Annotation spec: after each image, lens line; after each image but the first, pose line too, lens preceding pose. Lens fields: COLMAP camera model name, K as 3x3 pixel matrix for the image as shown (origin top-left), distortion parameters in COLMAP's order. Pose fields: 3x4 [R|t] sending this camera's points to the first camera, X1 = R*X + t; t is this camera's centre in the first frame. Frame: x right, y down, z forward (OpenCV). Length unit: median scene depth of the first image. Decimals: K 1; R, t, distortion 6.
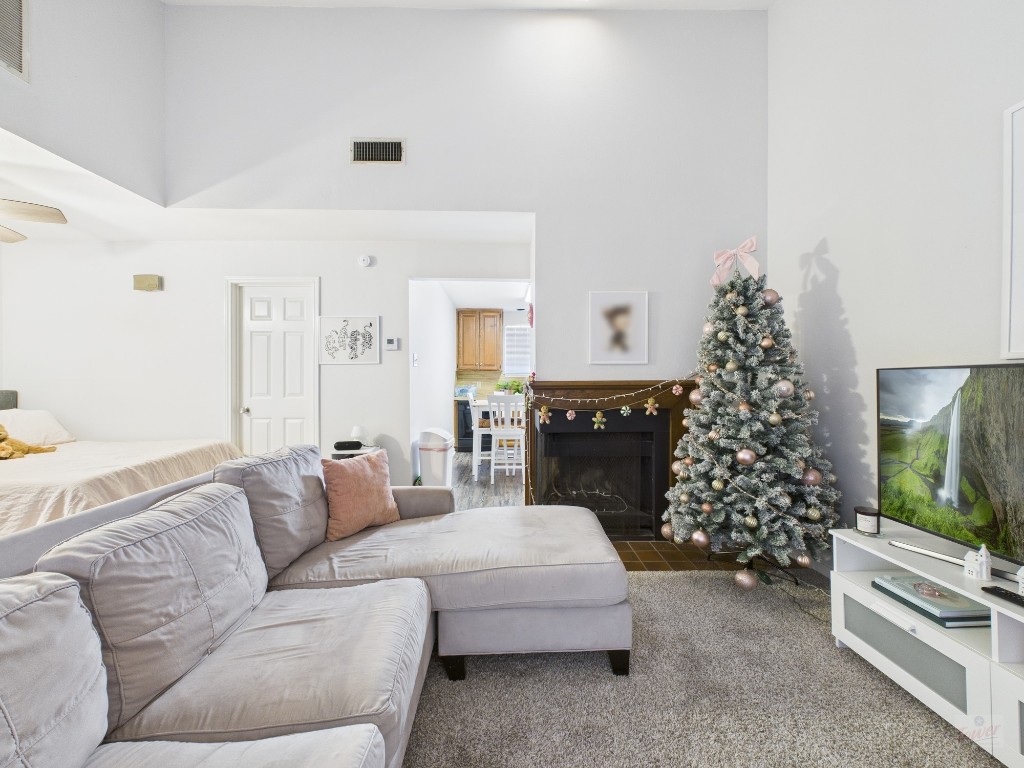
lens RADIAL K [[412.3, 0, 511.6], [0, 412.3, 381.8], [0, 0, 1]] dist [0.000859, 0.000131]
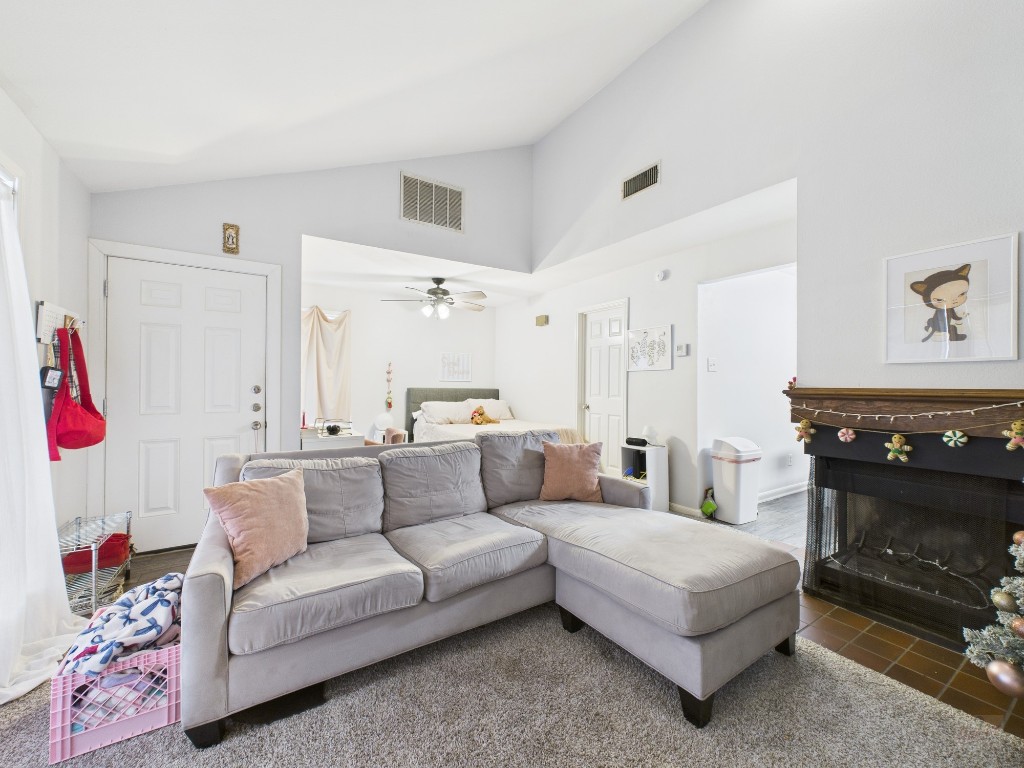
lens RADIAL K [[412.3, 0, 511.6], [0, 412.3, 381.8], [0, 0, 1]] dist [0.000859, 0.000131]
pose [[0.527890, 0.002236, -0.849310, 0.451690], [-0.012369, 0.999911, -0.005056, -0.002384], [0.849223, 0.013174, 0.527871, 0.114190]]
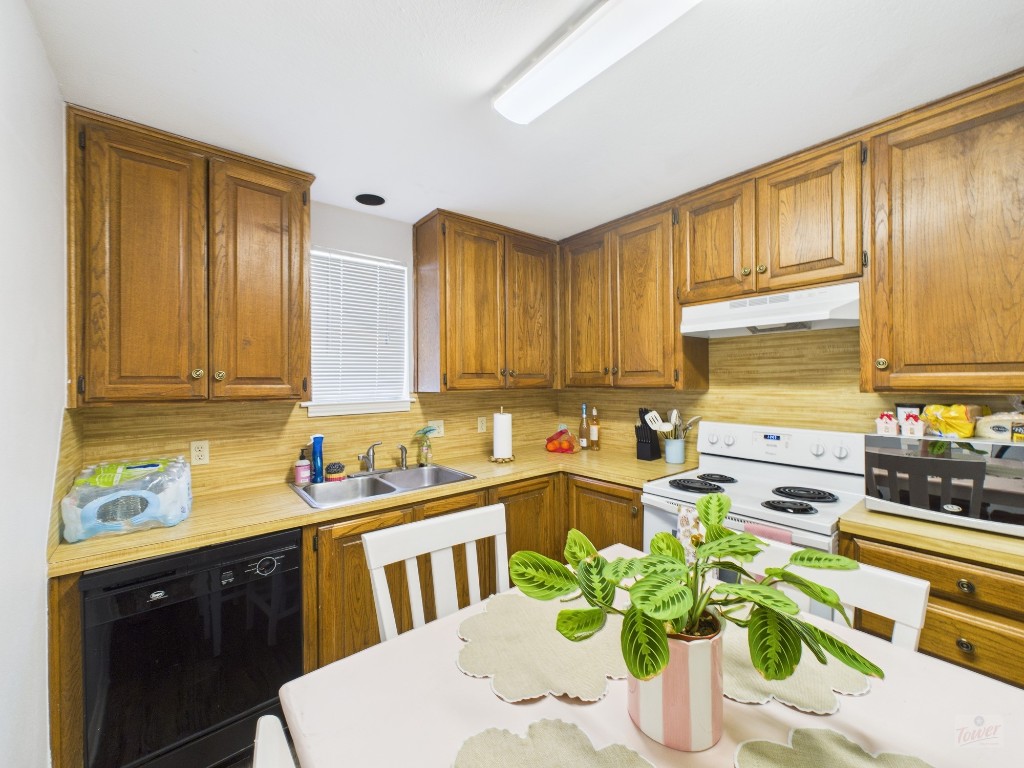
lens RADIAL K [[412.3, 0, 511.6], [0, 412.3, 381.8], [0, 0, 1]] dist [0.000859, 0.000131]
pose [[0.787915, -0.007072, 0.615744, -0.208534], [0.010407, 0.999944, -0.001832, -0.087434], [-0.615696, 0.007851, 0.787944, 1.668990]]
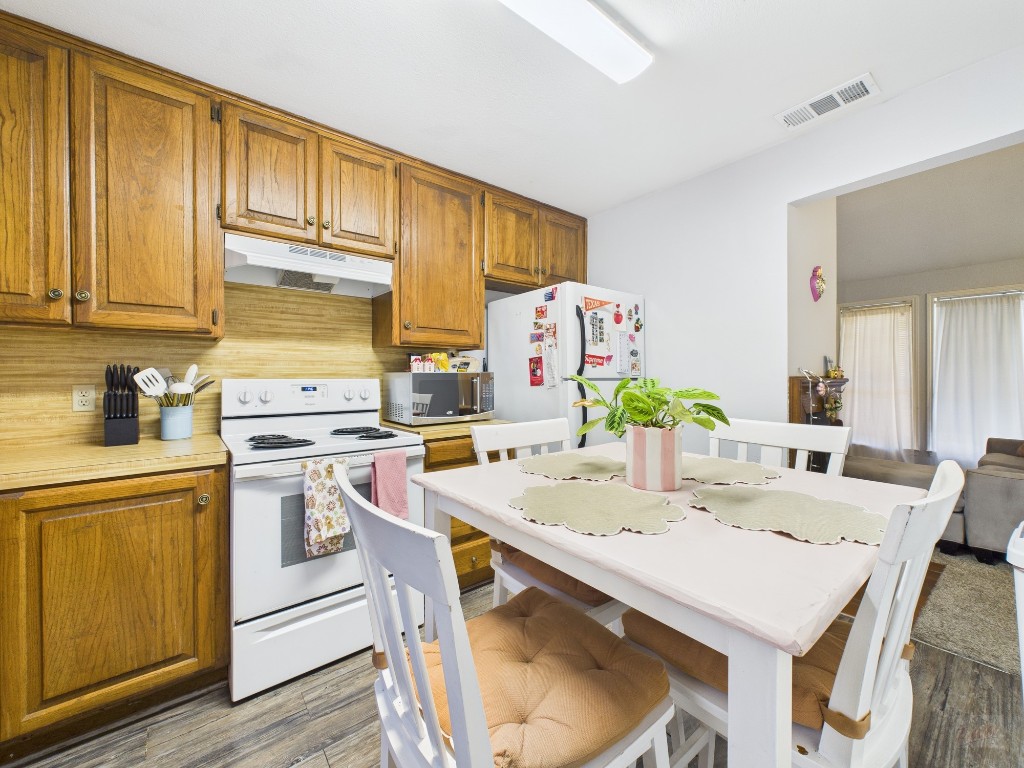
lens RADIAL K [[410.4, 0, 511.6], [0, 410.4, 378.6], [0, 0, 1]] dist [-0.000579, -0.000019]
pose [[-0.607504, -0.001066, 0.794316, -0.221864], [0.006901, 0.999954, 0.006620, -0.010267], [-0.794287, 0.009503, -0.607469, 2.106602]]
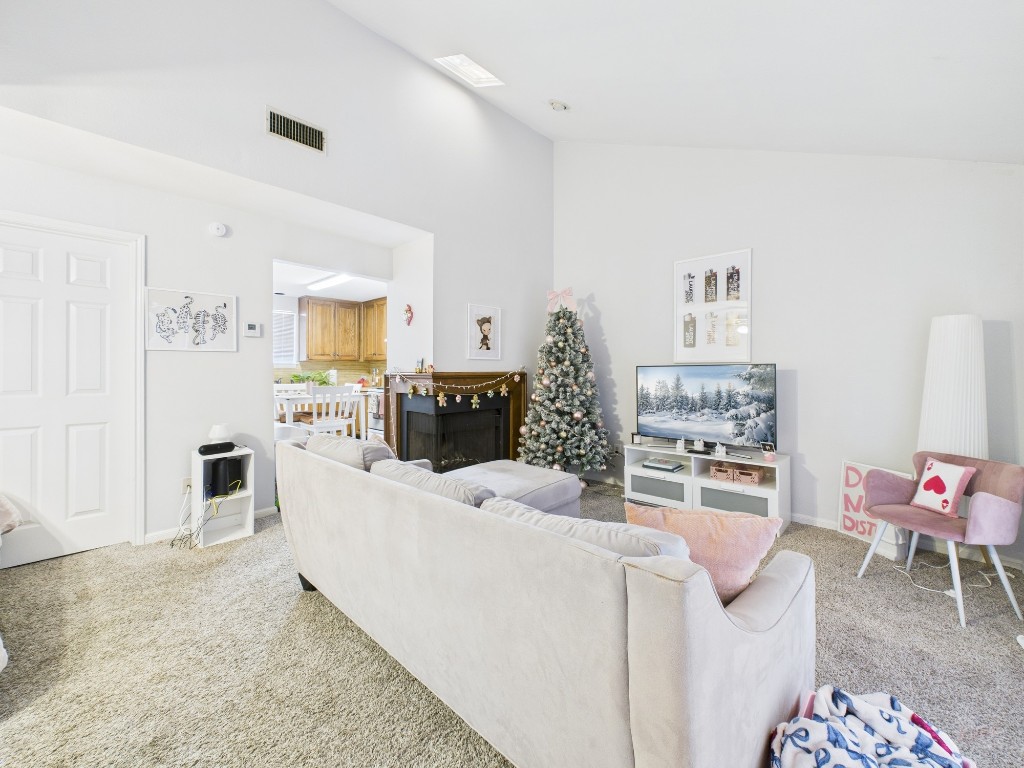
lens RADIAL K [[423.6, 0, 511.2], [0, 423.6, 372.0], [0, 0, 1]] dist [0.000563, 0.000071]
pose [[0.705075, 0.001708, 0.709131, -0.675568], [0.001498, 0.999991, -0.003898, 0.003619], [-0.709132, 0.003811, 0.705066, -0.043099]]
